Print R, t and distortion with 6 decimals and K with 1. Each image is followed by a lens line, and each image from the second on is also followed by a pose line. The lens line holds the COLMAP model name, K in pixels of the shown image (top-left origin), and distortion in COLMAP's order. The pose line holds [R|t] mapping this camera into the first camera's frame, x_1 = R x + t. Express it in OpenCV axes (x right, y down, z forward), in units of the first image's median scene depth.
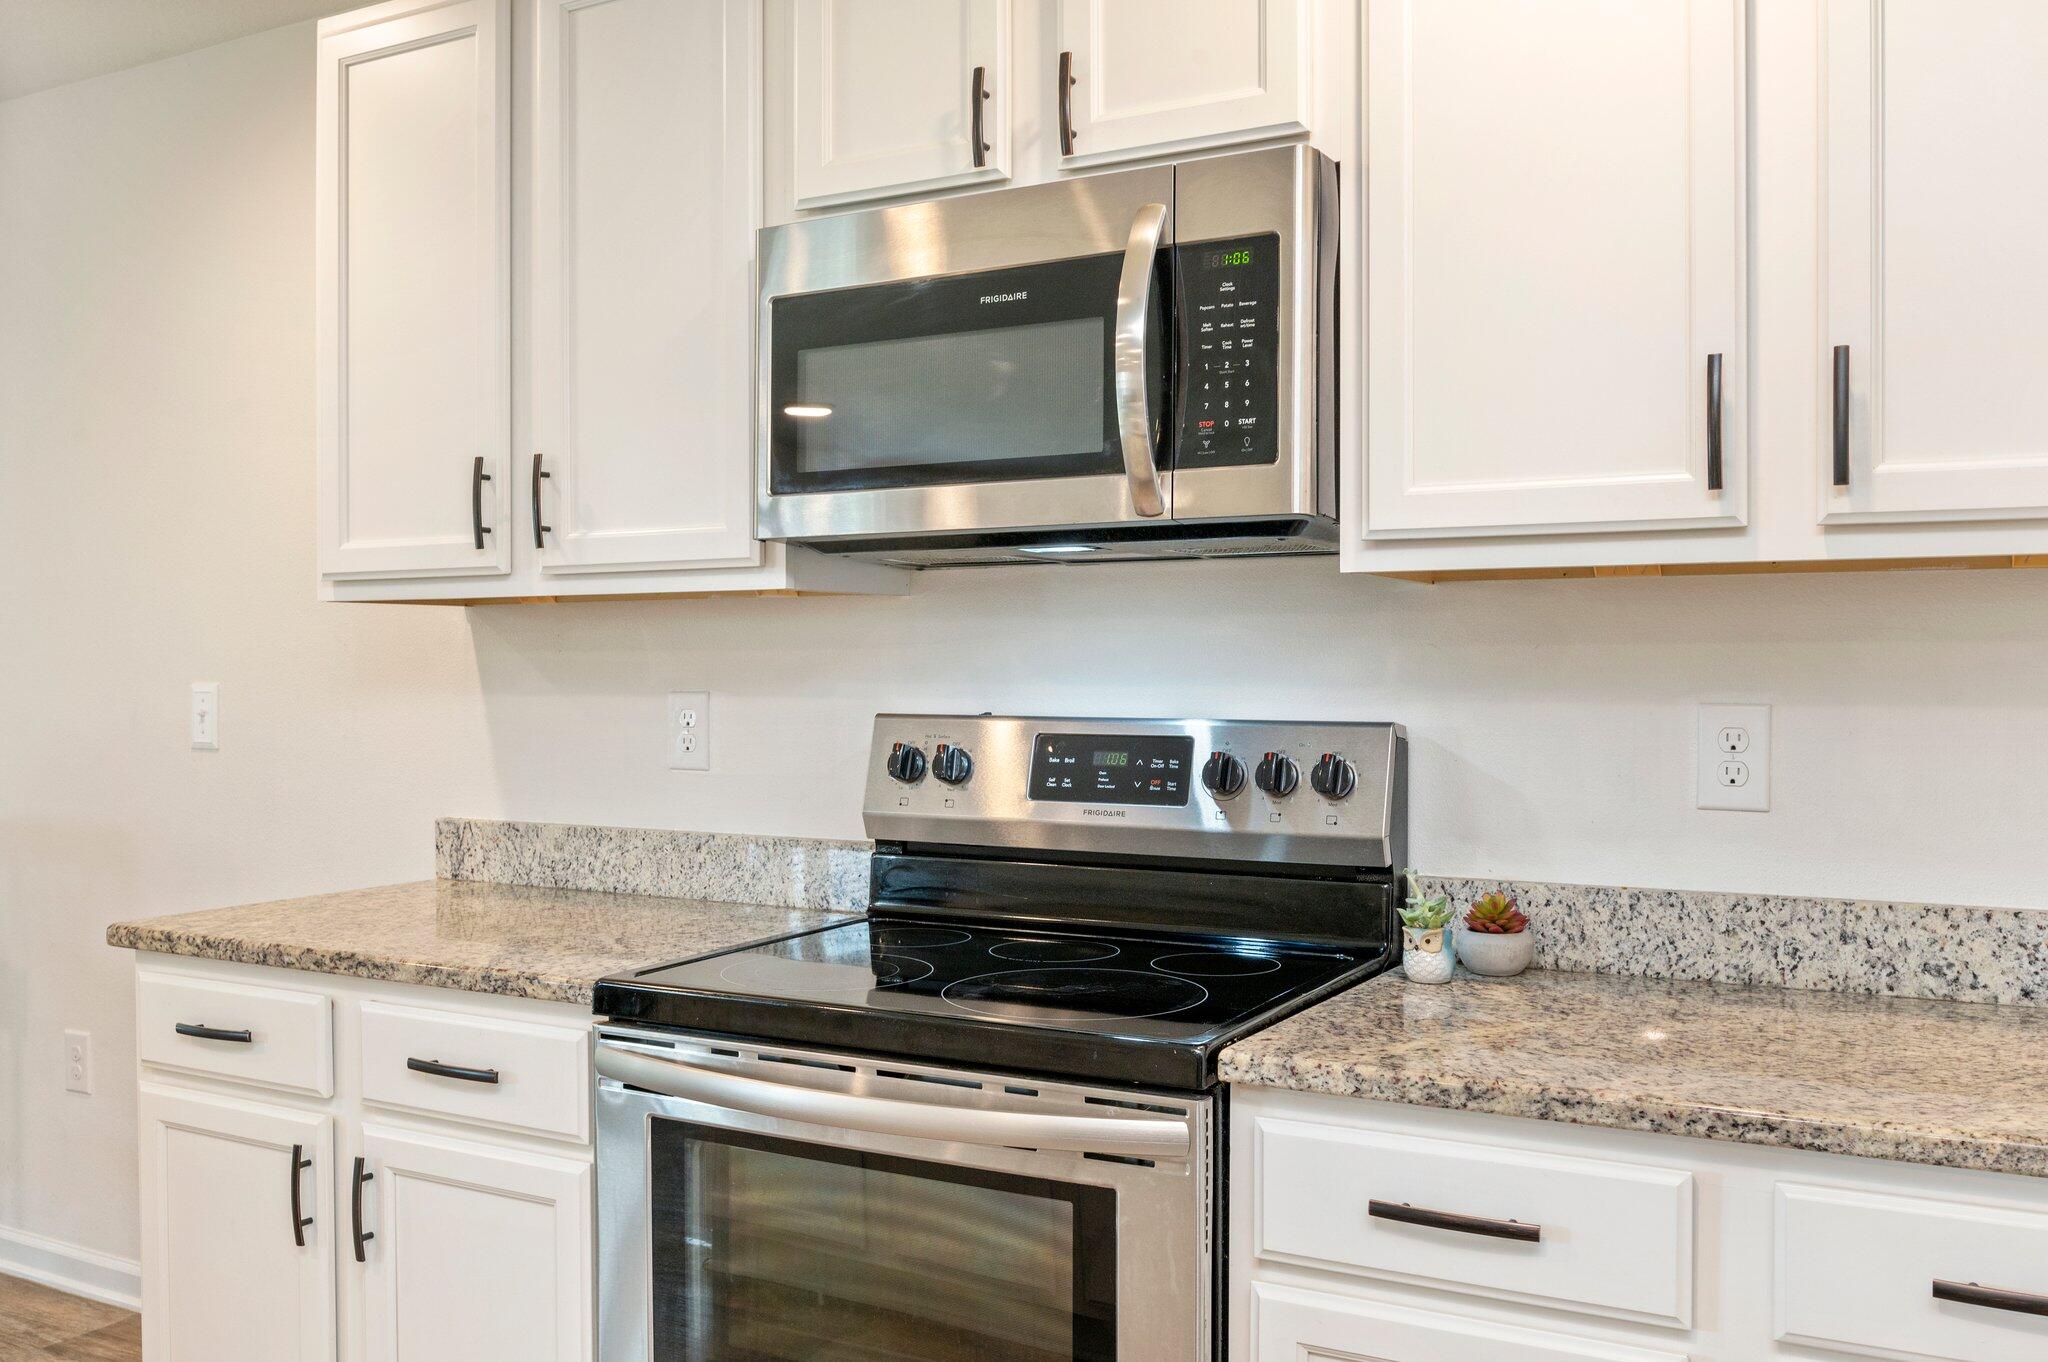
lens RADIAL K [[1789.4, 0, 956.1], [0, 1789.4, 678.8], [0, 0, 1]] dist [-0.034886, 0.000045]
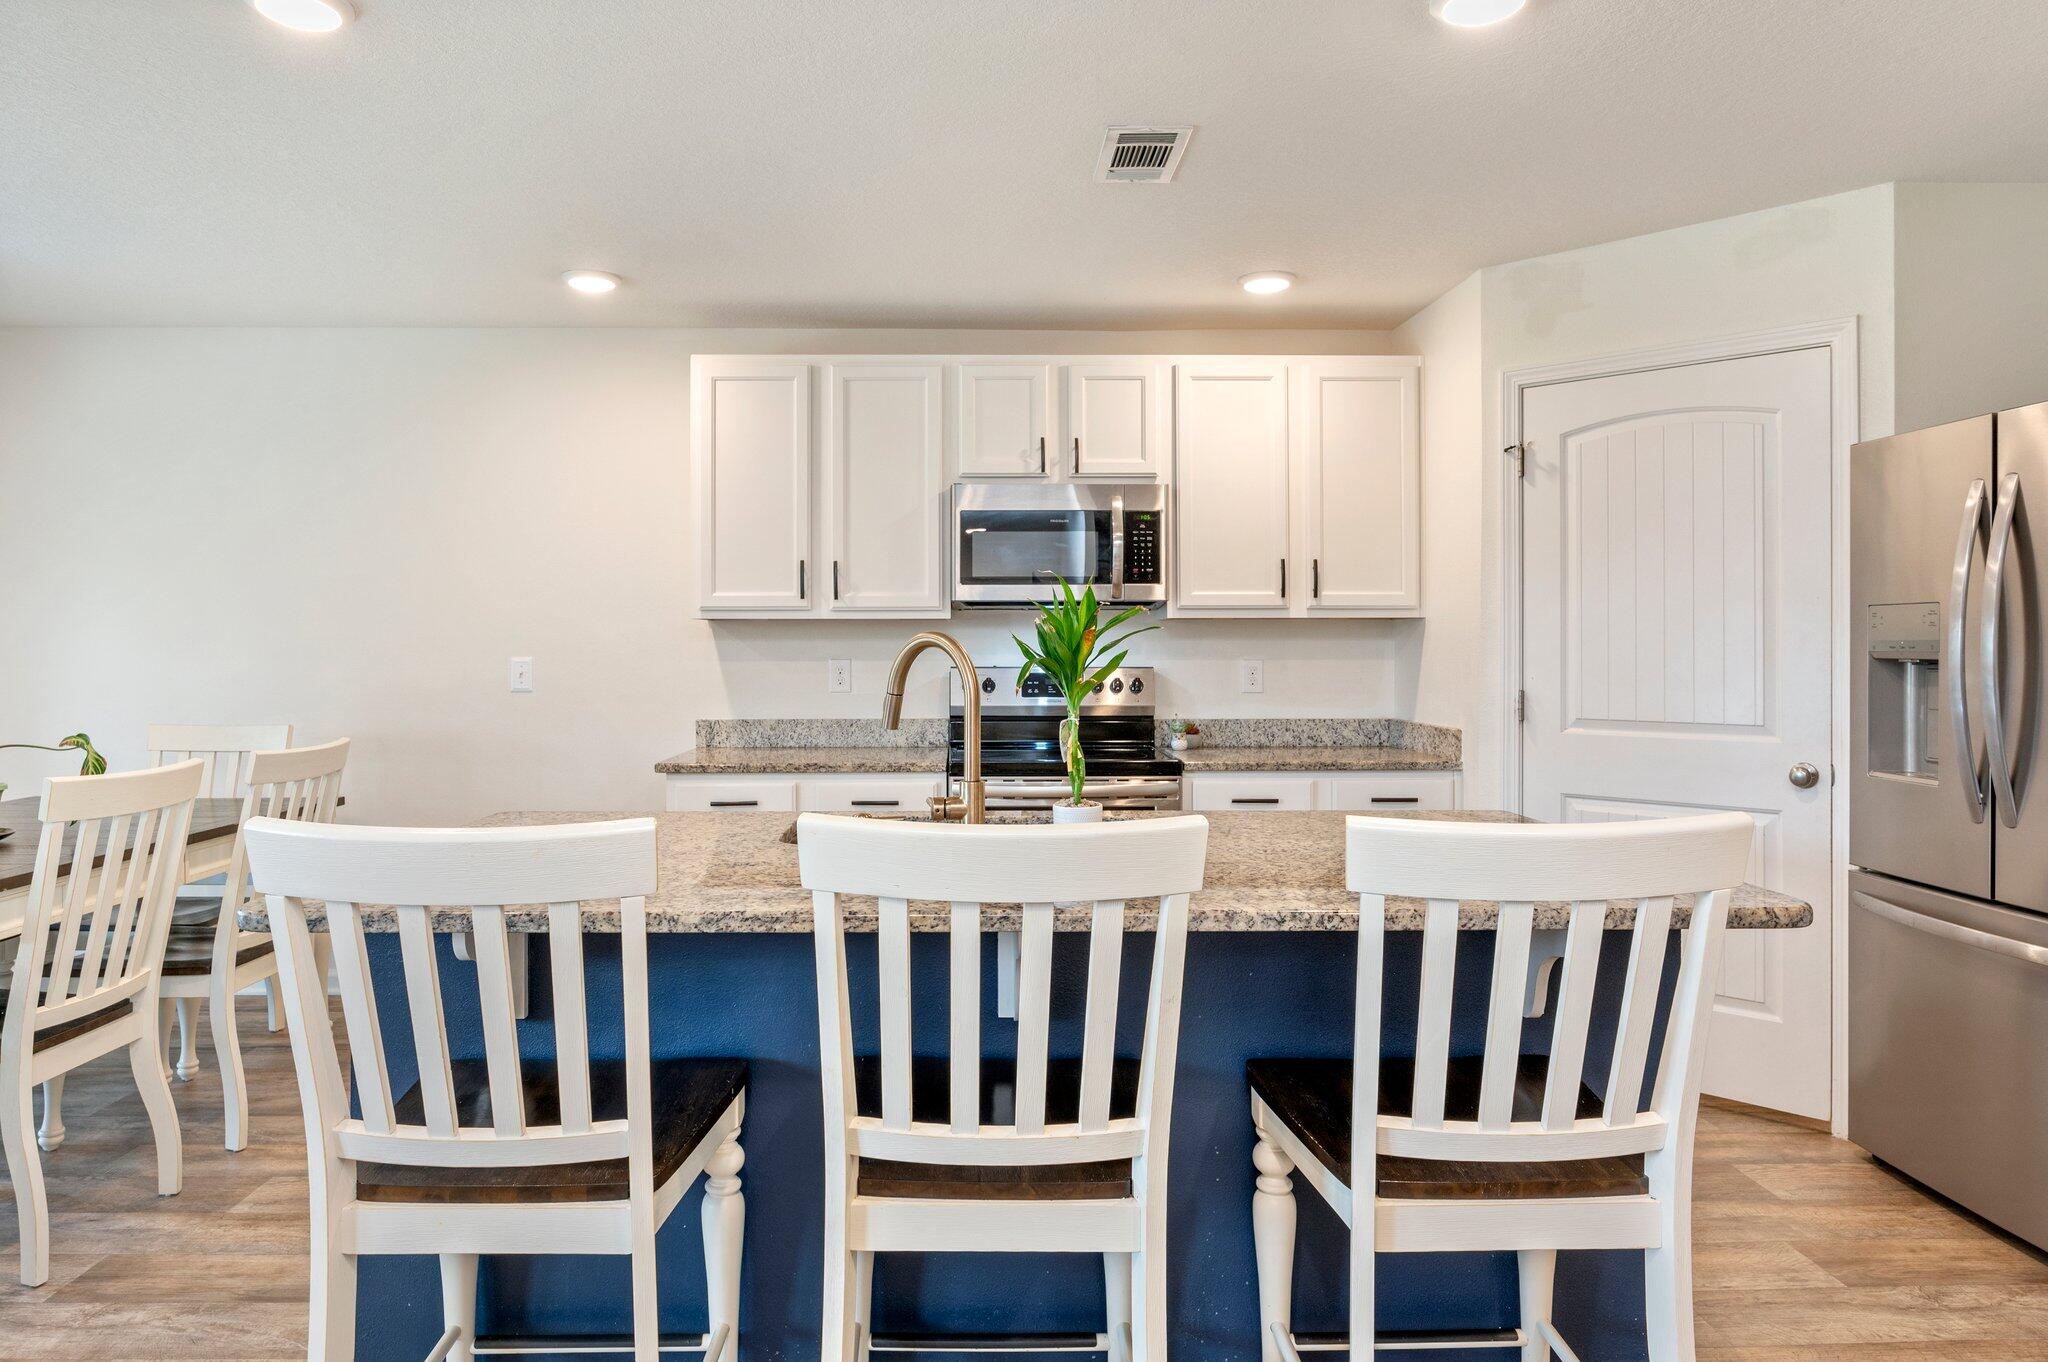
lens RADIAL K [[1241.1, 0, 973.6], [0, 1241.1, 659.0], [0, 0, 1]] dist [-0.033981, -0.005226]
pose [[0.865840, -0.005369, 0.500293, -1.081054], [0.004624, 0.999986, 0.002729, 0.004424], [-0.500300, -0.000050, 0.865852, -0.659186]]
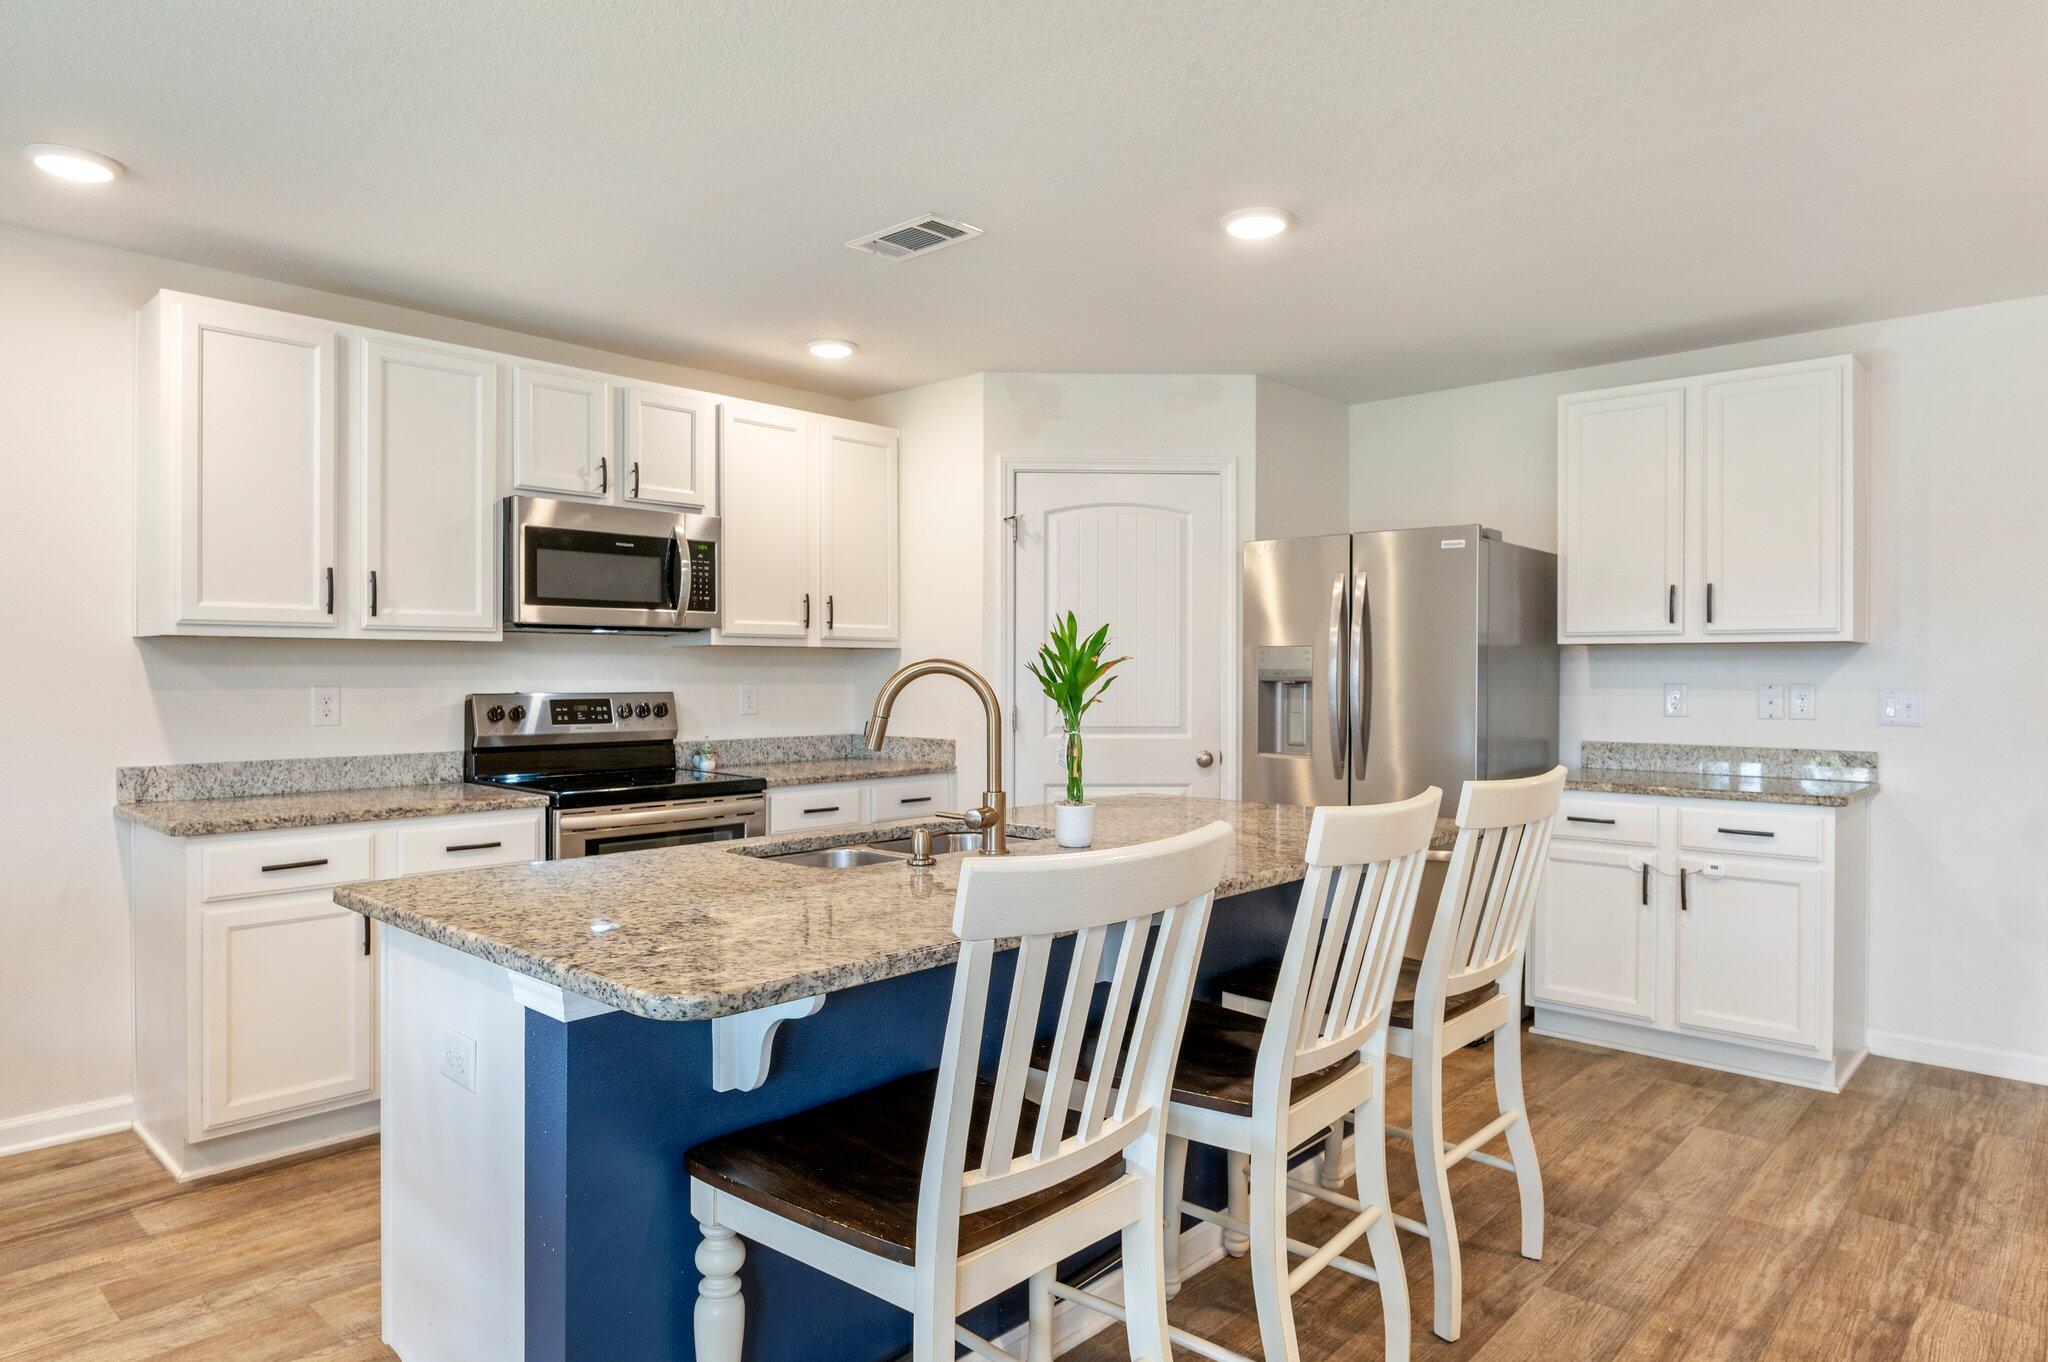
lens RADIAL K [[1169.8, 0, 1032.2], [0, 1169.8, 675.2], [0, 0, 1]] dist [-0.029198, 0.000278]
pose [[0.231571, -0.001392, 0.972817, -1.606486], [0.006685, 0.999978, -0.000160, 0.000743], [-0.972795, 0.006540, 0.231575, -0.064367]]
